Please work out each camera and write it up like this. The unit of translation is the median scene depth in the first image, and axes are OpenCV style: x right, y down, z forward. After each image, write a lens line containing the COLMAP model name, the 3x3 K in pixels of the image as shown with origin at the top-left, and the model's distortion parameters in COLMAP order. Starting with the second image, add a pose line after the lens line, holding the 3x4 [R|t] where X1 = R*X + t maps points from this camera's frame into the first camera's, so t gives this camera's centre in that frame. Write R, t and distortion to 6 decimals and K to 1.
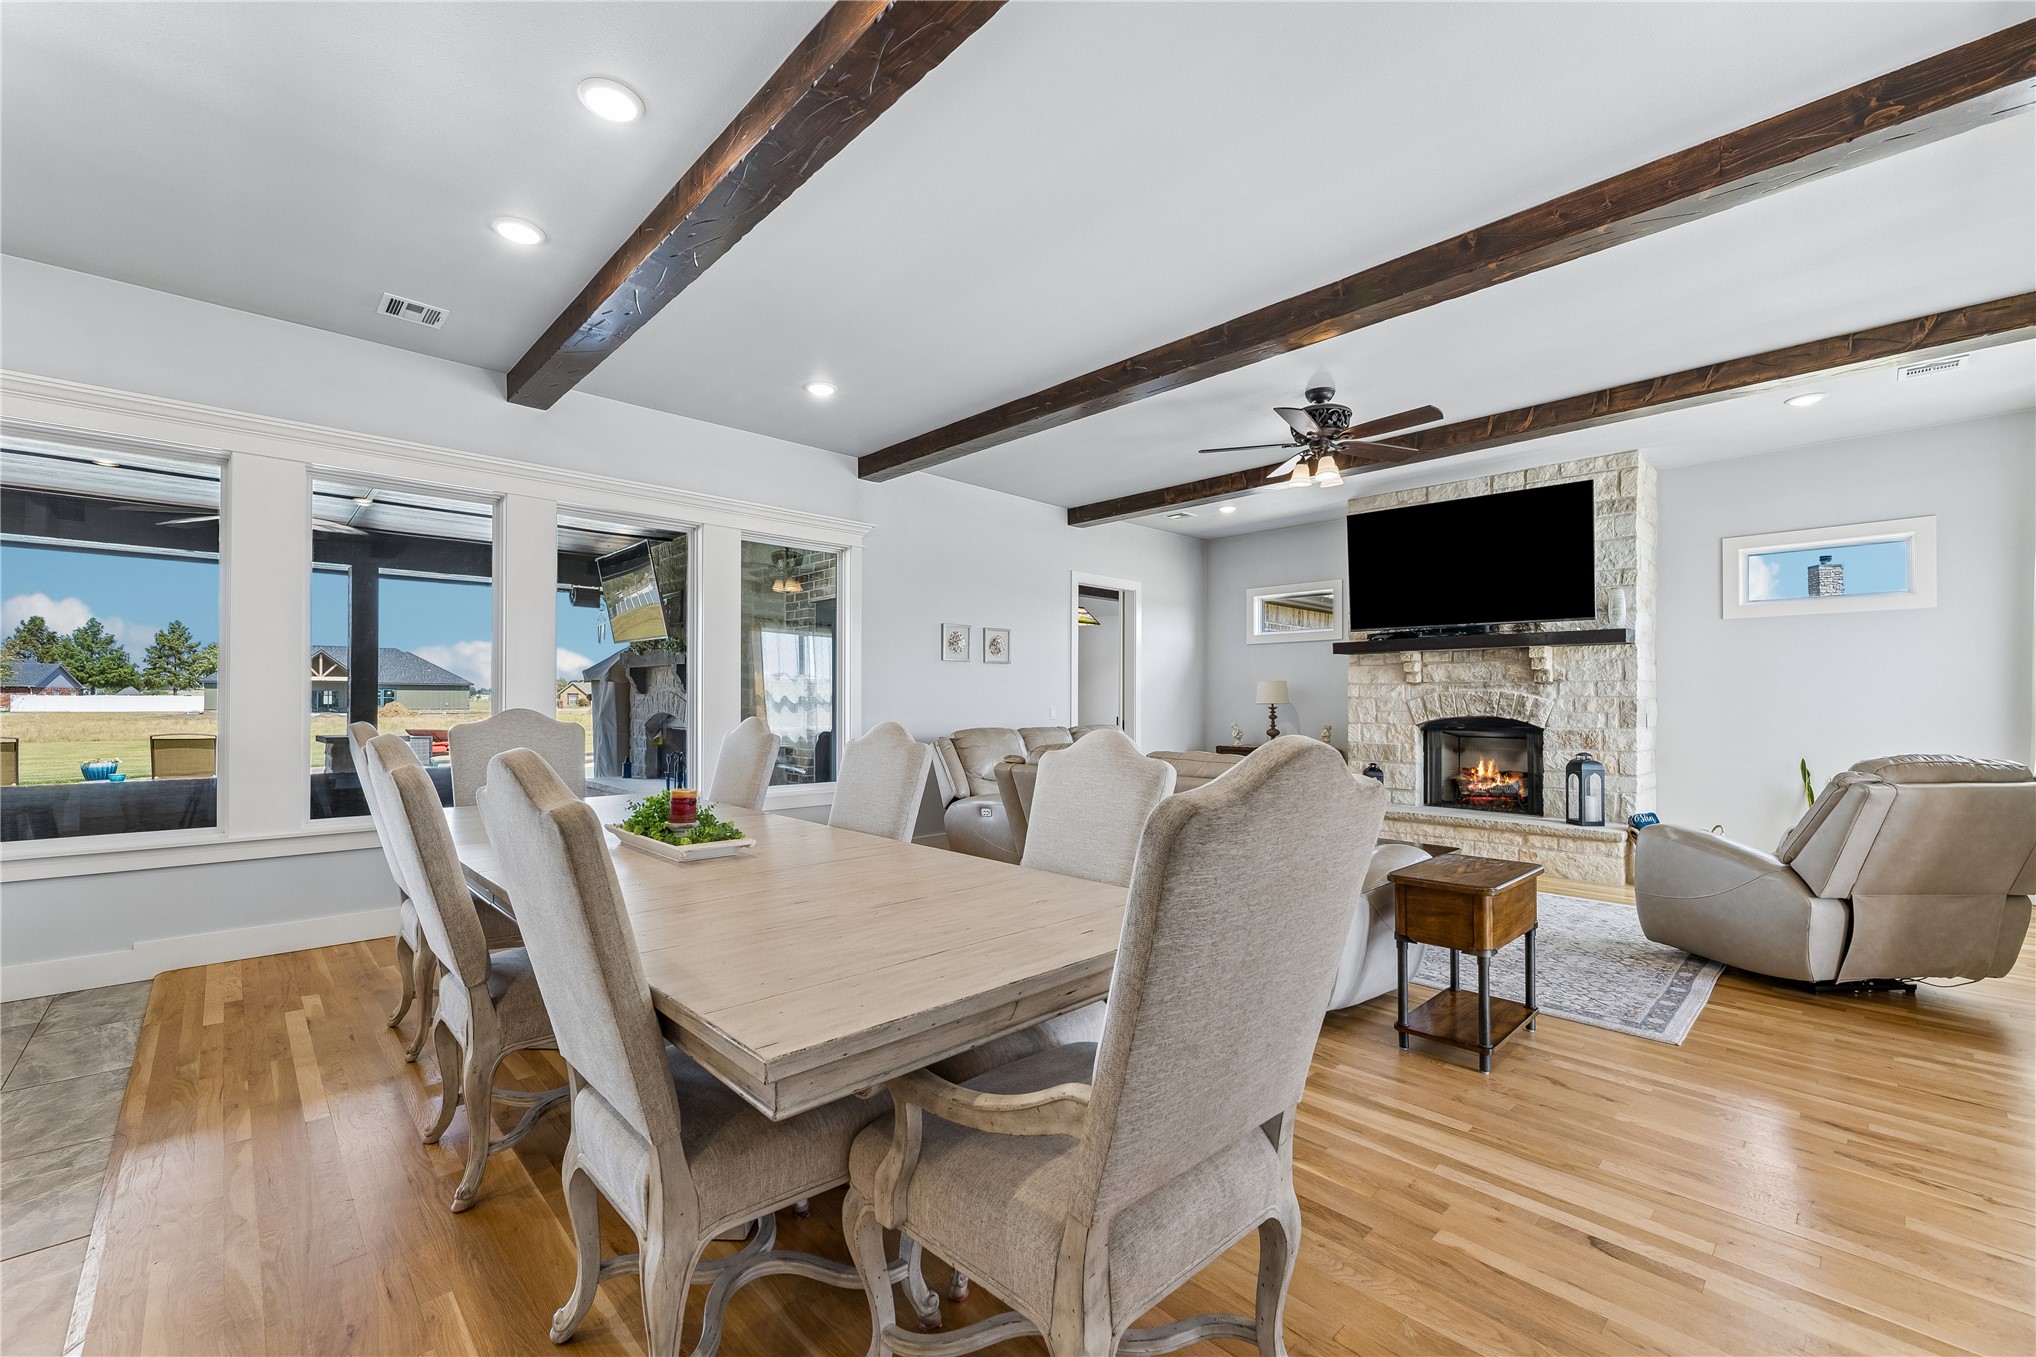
lens RADIAL K [[837.1, 0, 999.6], [0, 837.1, 694.2], [0, 0, 1]] dist [0.000412, -0.000174]
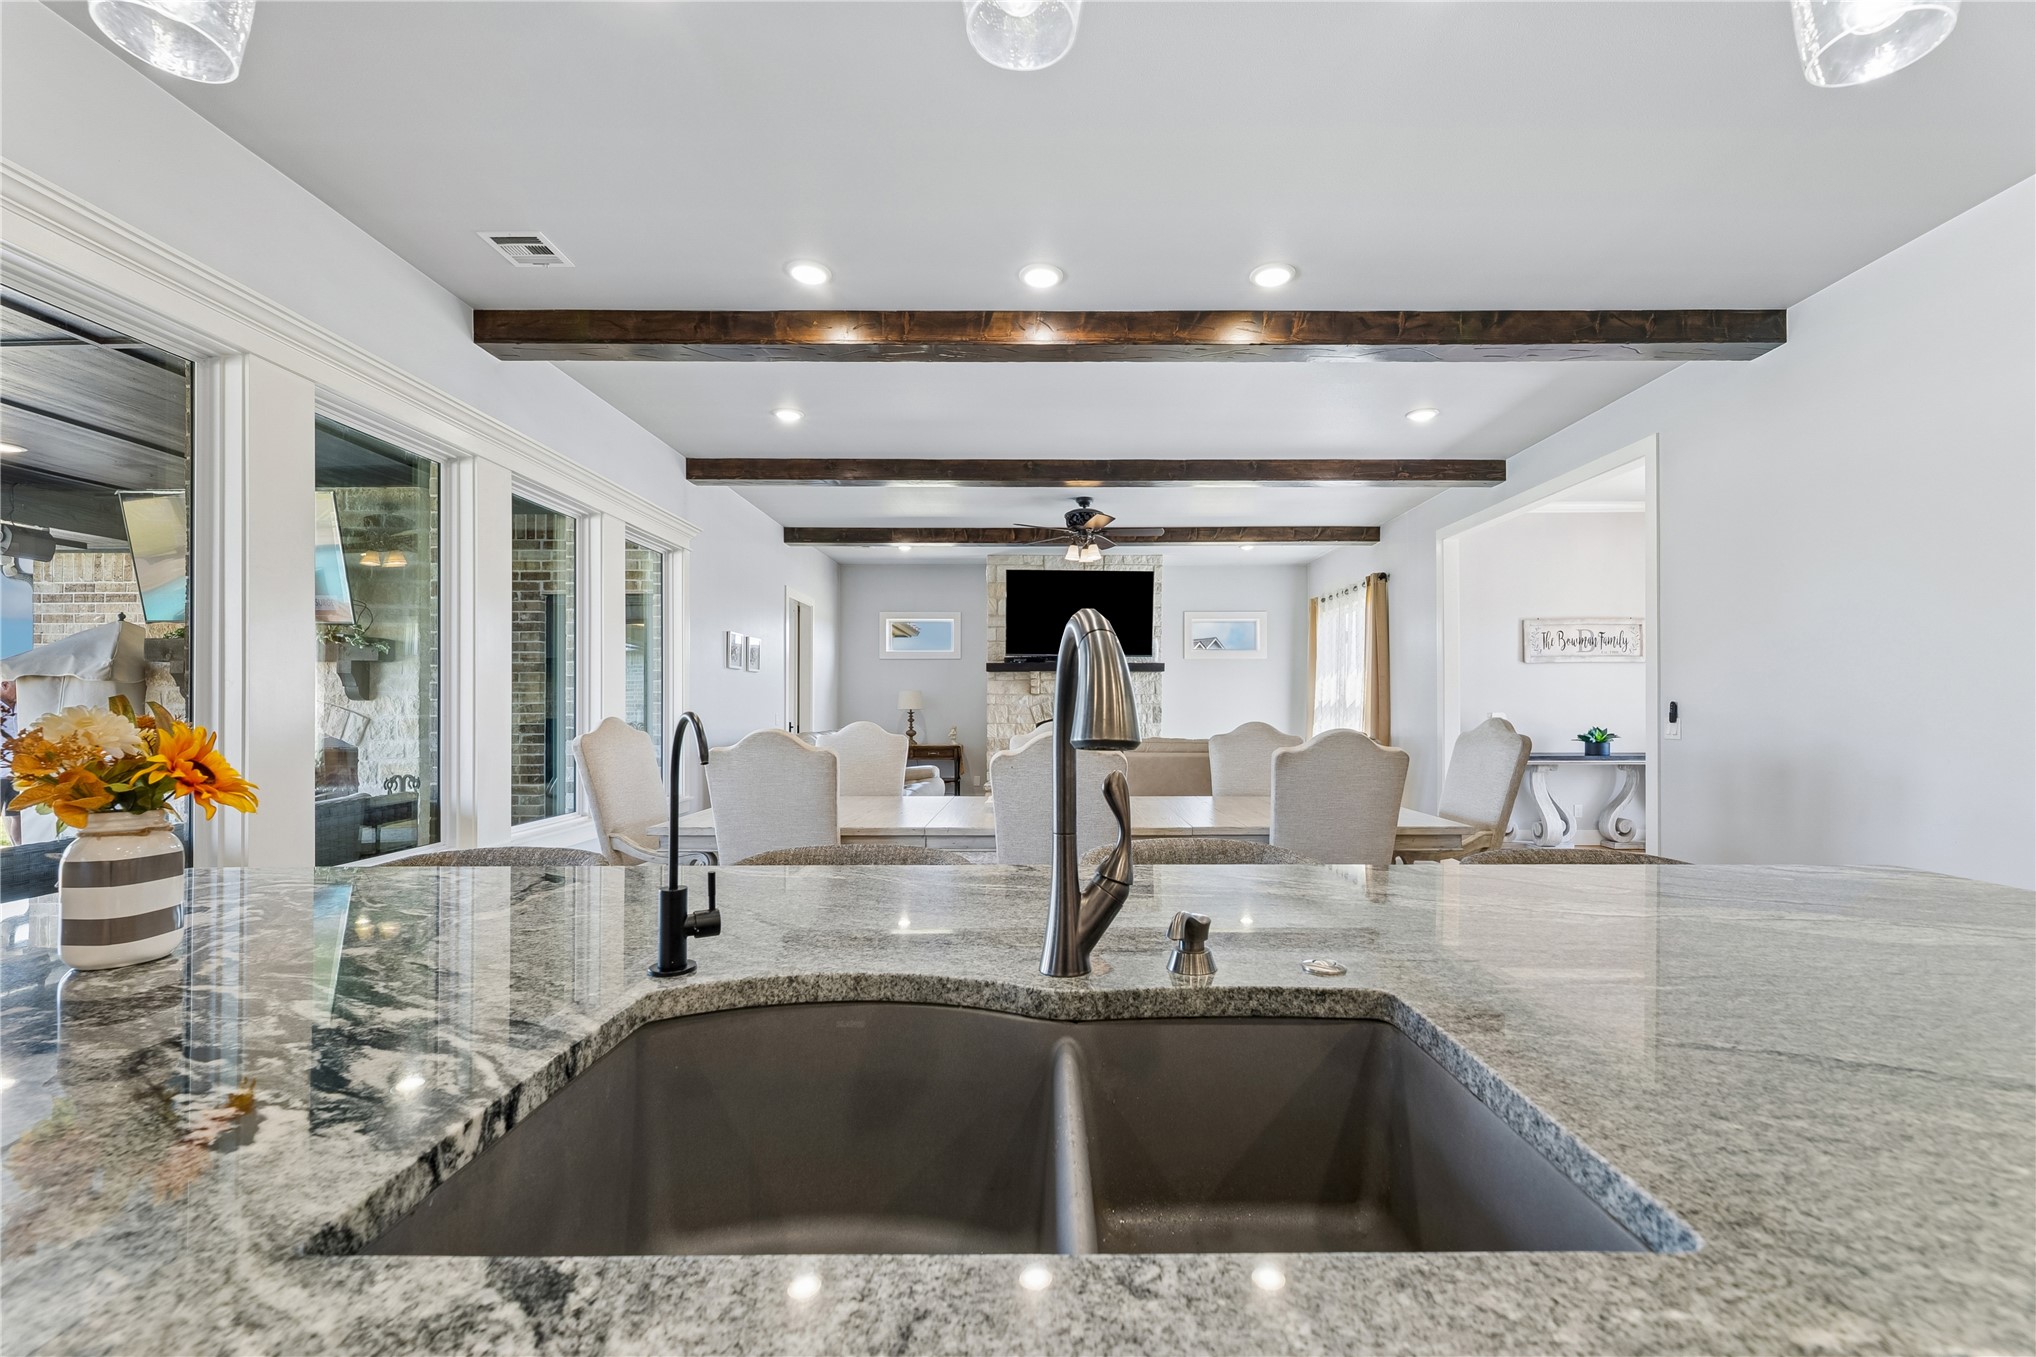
lens RADIAL K [[848.2, 0, 1064.8], [0, 848.2, 707.5], [0, 0, 1]] dist [-0.000044, -0.000312]
pose [[0.671732, -0.003268, 0.740787, -0.603932], [-0.002925, 0.999971, 0.007064, -0.000586], [-0.740788, -0.006912, 0.671703, 0.010520]]
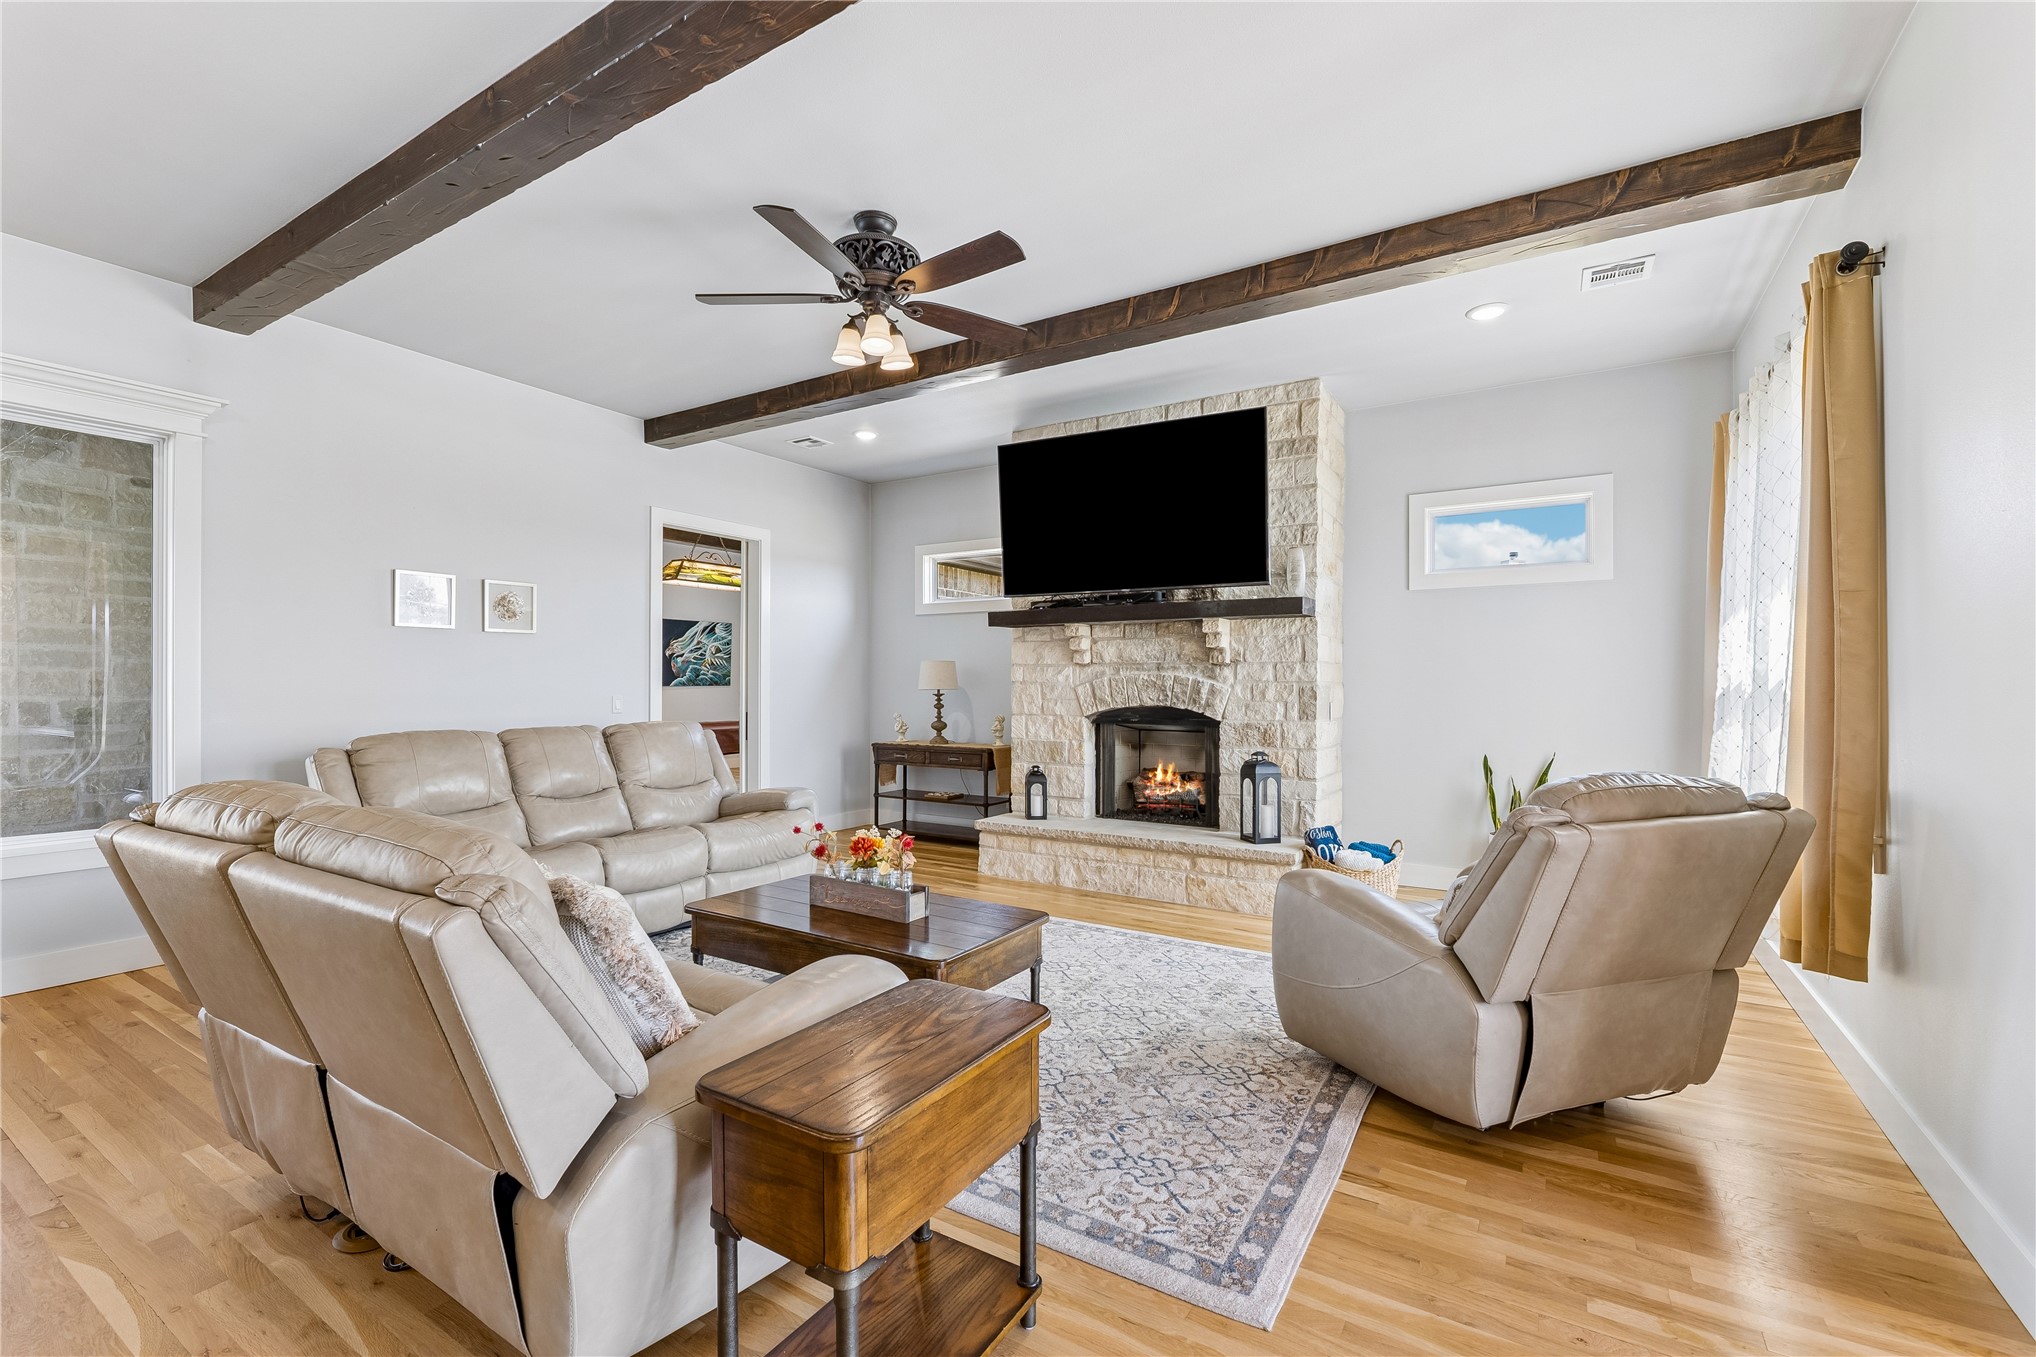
lens RADIAL K [[878.4, 0, 1005.9], [0, 878.4, 681.3], [0, 0, 1]] dist [0.000649, -0.000698]
pose [[0.967959, -0.000165, 0.251110, 0.247782], [-0.001576, 0.999976, 0.006732, -0.002752], [-0.251105, -0.006912, 0.967935, 0.243291]]
